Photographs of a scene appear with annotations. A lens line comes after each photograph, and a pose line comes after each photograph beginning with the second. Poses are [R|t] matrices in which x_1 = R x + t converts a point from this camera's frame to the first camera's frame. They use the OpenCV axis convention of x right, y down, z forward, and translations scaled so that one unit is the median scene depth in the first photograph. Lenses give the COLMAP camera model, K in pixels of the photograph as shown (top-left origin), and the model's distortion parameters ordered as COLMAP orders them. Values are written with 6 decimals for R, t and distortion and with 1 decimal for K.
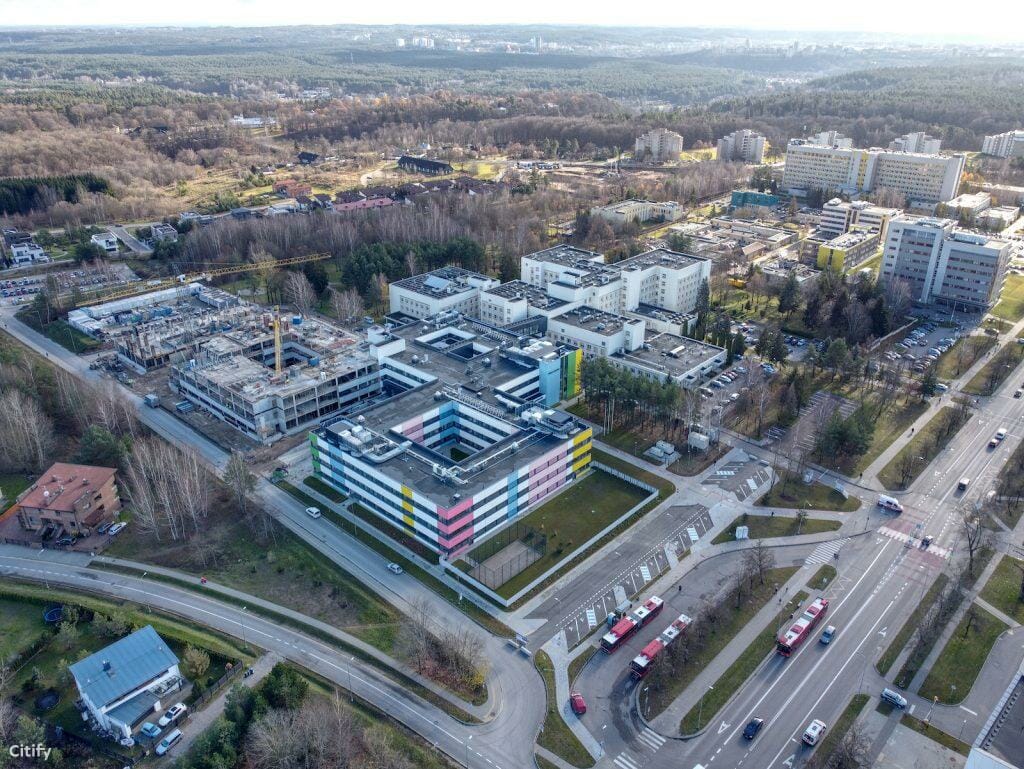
lens RADIAL K [[776.6, 0, 512.0], [0, 776.6, 384.5], [0, 0, 1]] dist [0.001704, -0.004637]
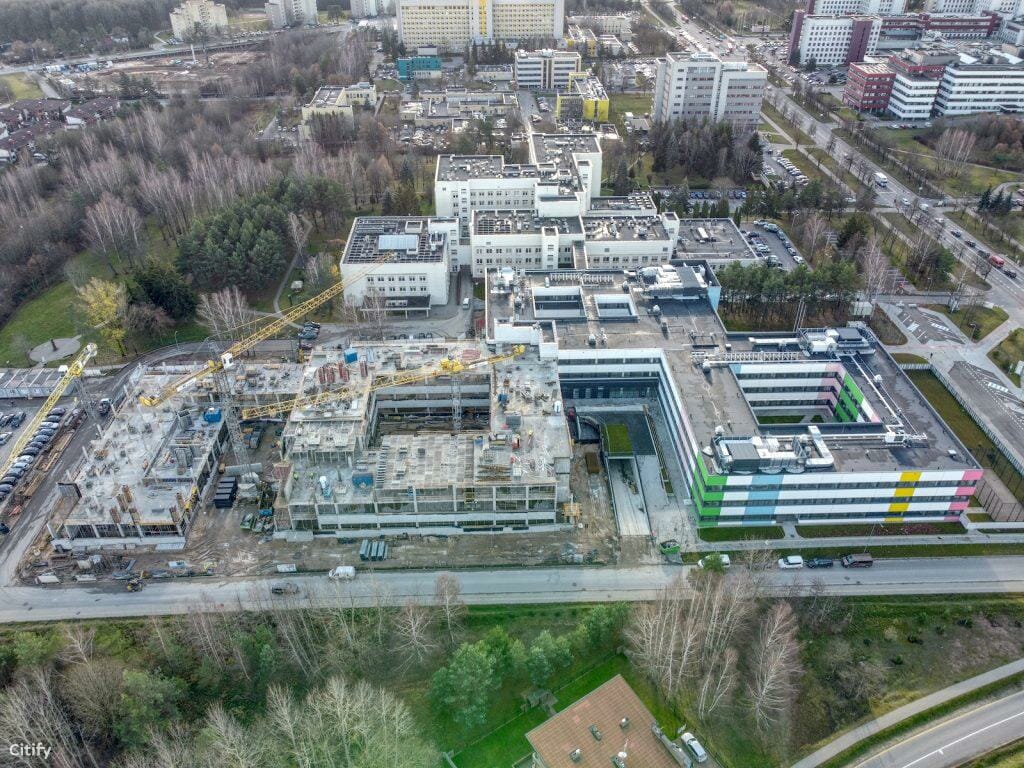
lens RADIAL K [[776.6, 0, 512.0], [0, 776.6, 384.0], [0, 0, 1]] dist [0.001704, -0.004637]
pose [[0.713089, -0.396664, 0.578067, -0.638382], [0.298818, 0.917864, 0.261214, -0.214603], [-0.634202, -0.013532, 0.773049, 0.458815]]
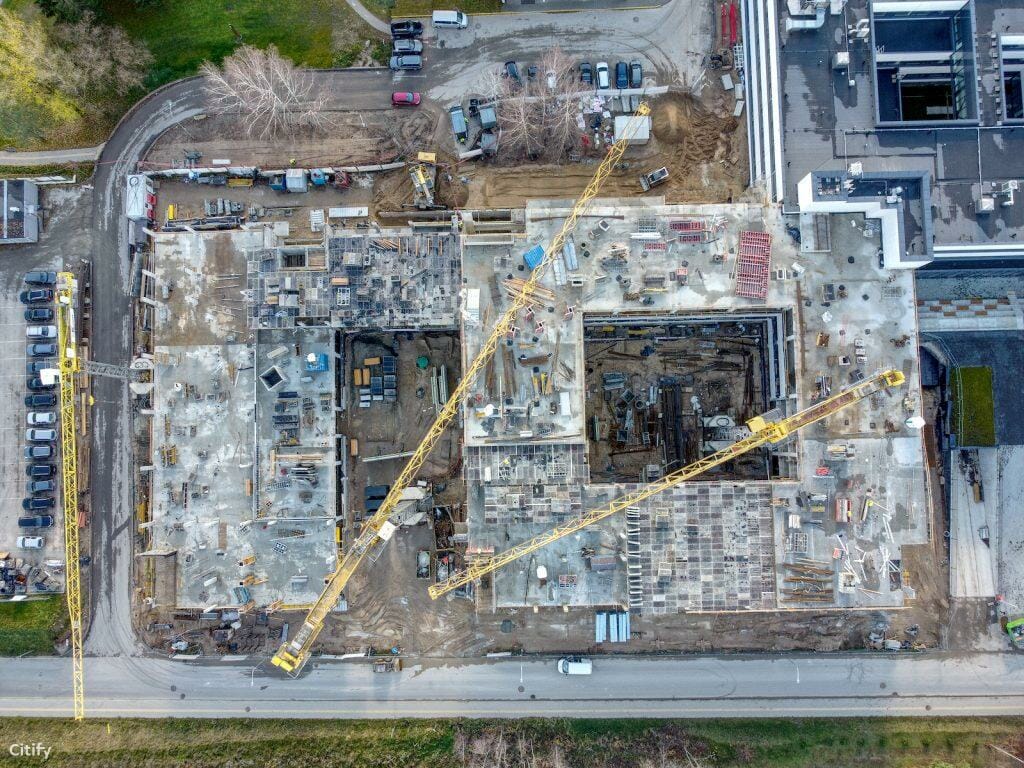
lens RADIAL K [[776.6, 0, 512.0], [0, 776.6, 384.0], [0, 0, 1]] dist [0.001704, -0.004637]
pose [[0.719548, -0.693184, 0.041791, -0.376489], [0.302228, 0.366767, 0.879853, -0.429618], [-0.625228, -0.620466, 0.473406, 0.912088]]
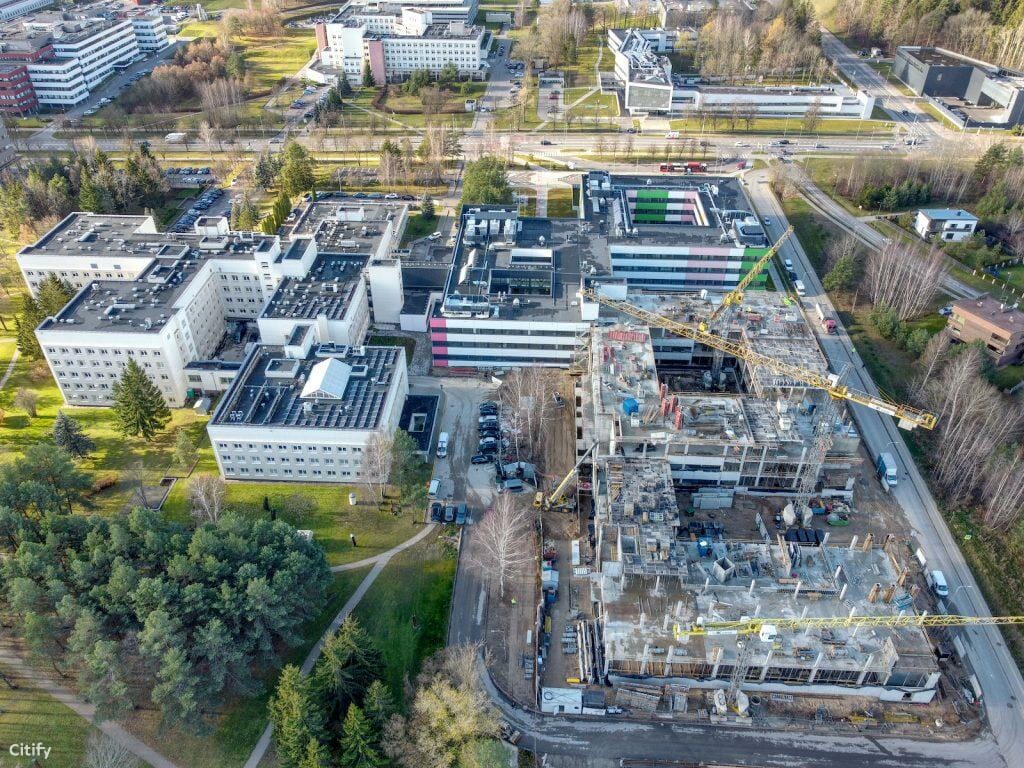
lens RADIAL K [[776.6, 0, 512.0], [0, 776.6, 384.0], [0, 0, 1]] dist [0.001704, -0.004637]
pose [[-0.641750, -0.455825, 0.616751, -0.629009], [0.321704, 0.570020, 0.756031, -0.623332], [-0.696178, 0.683594, -0.219170, 1.327426]]
